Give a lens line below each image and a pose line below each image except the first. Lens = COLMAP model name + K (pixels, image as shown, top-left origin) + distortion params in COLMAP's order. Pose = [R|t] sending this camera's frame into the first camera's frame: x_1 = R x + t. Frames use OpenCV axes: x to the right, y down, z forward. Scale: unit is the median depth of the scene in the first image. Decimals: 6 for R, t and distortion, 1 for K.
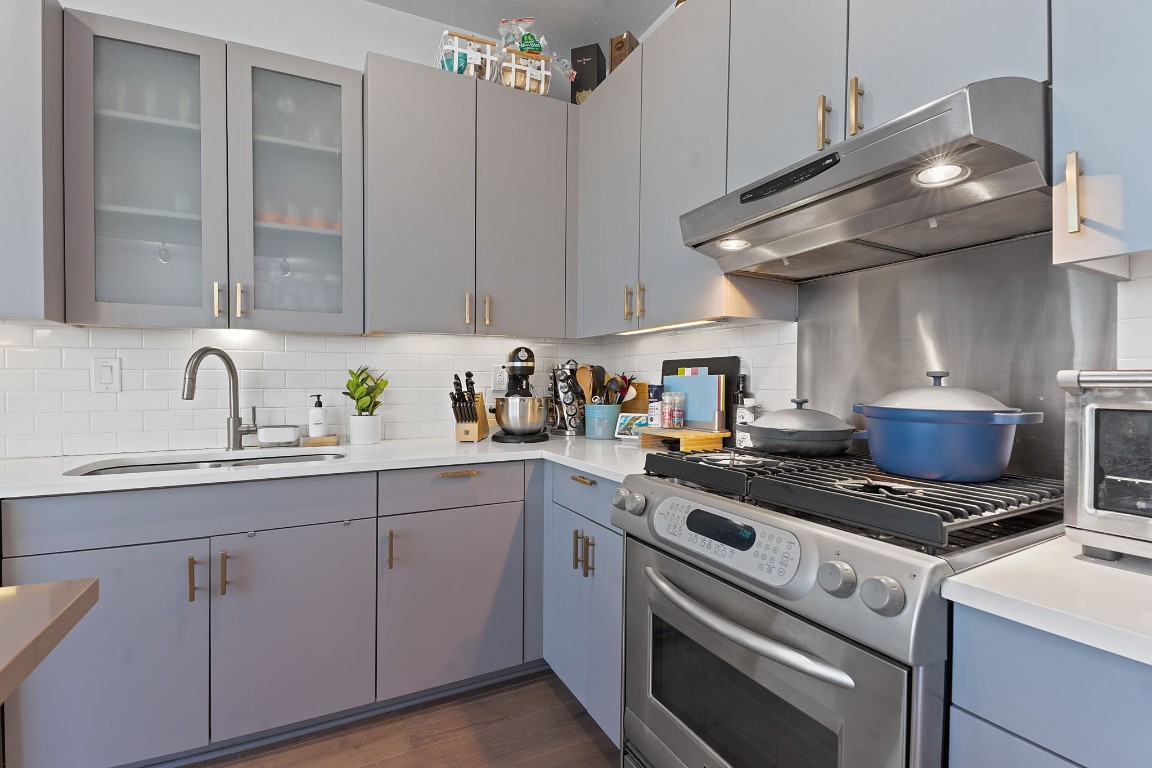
lens RADIAL K [[529.4, 0, 576.7], [0, 529.4, 393.9], [0, 0, 1]] dist [-0.018013, -0.001253]
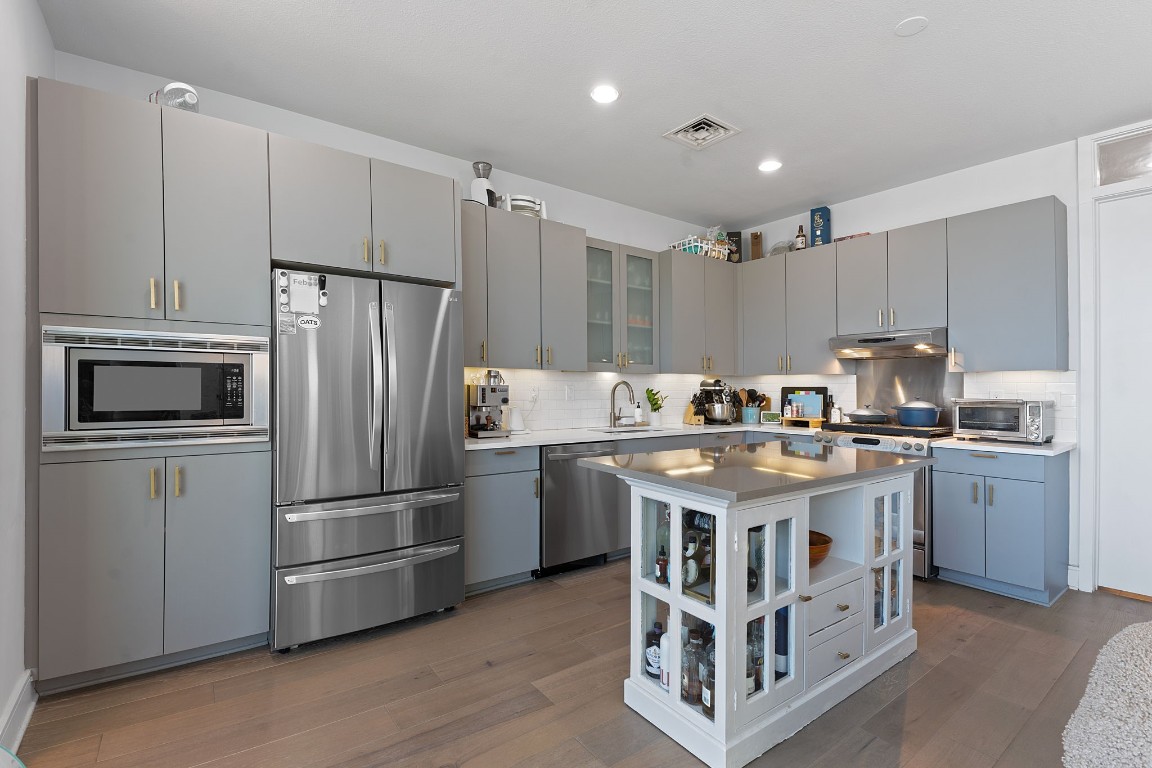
lens RADIAL K [[529.4, 0, 573.0], [0, 529.4, 379.8], [0, 0, 1]] dist [-0.018013, -0.001253]
pose [[0.986211, 0.012034, 0.165053, -1.218054], [-0.005707, 0.999232, -0.038758, -0.004262], [-0.165393, 0.037281, 0.985523, -1.171749]]
